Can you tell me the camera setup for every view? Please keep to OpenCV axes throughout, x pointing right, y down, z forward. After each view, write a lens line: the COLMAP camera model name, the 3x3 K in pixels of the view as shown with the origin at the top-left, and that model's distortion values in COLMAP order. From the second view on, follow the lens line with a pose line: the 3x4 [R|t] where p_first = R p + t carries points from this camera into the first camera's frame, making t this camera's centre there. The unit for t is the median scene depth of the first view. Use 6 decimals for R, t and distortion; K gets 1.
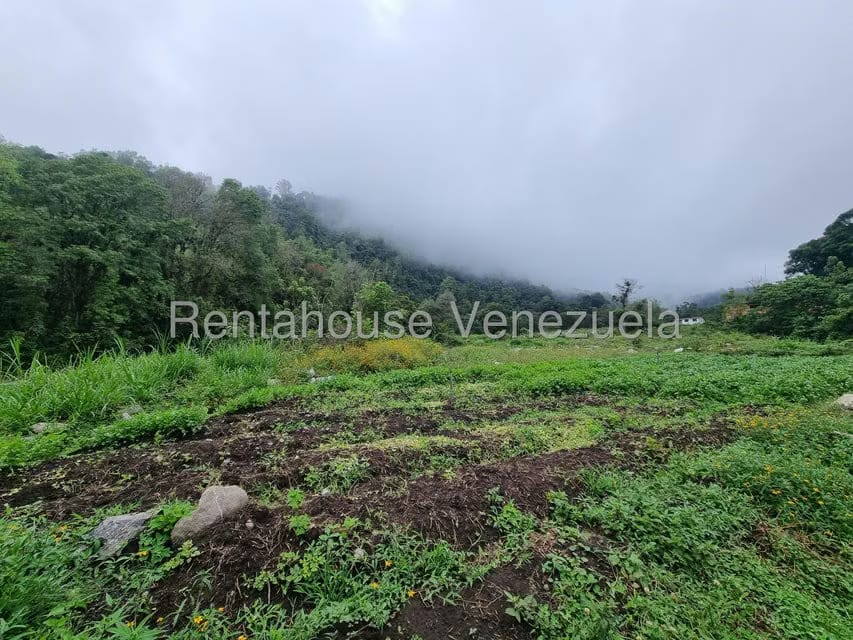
lens RADIAL K [[346.8, 0, 427.2], [0, 346.8, 322.5], [0, 0, 1]] dist [-0.001248, -0.000311]
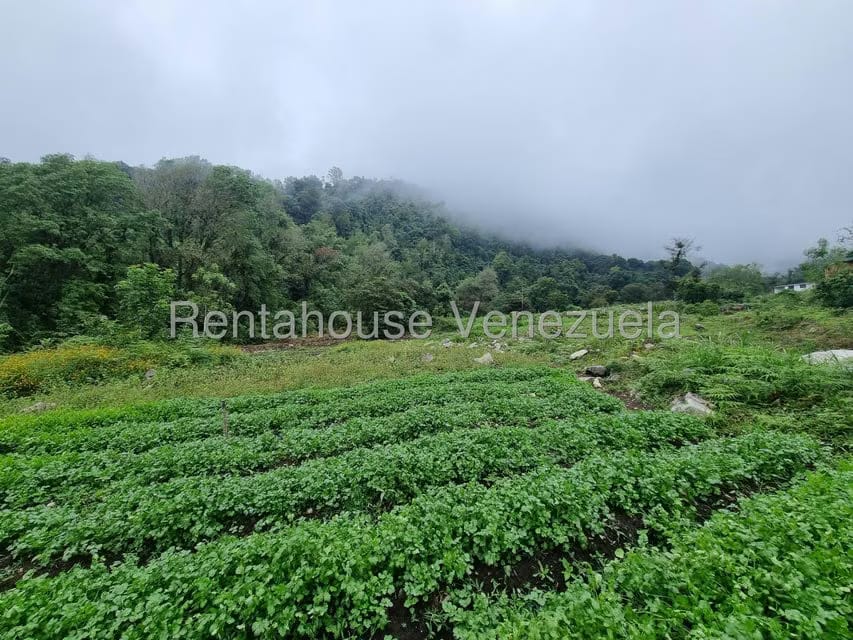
lens RADIAL K [[346.8, 0, 427.2], [0, 346.8, 322.5], [0, 0, 1]] dist [-0.001248, -0.000311]
pose [[0.979856, -0.028236, -0.197699, 0.168048], [0.039637, 0.997756, 0.053953, -0.002569], [0.195732, -0.060703, 0.978777, 0.116760]]
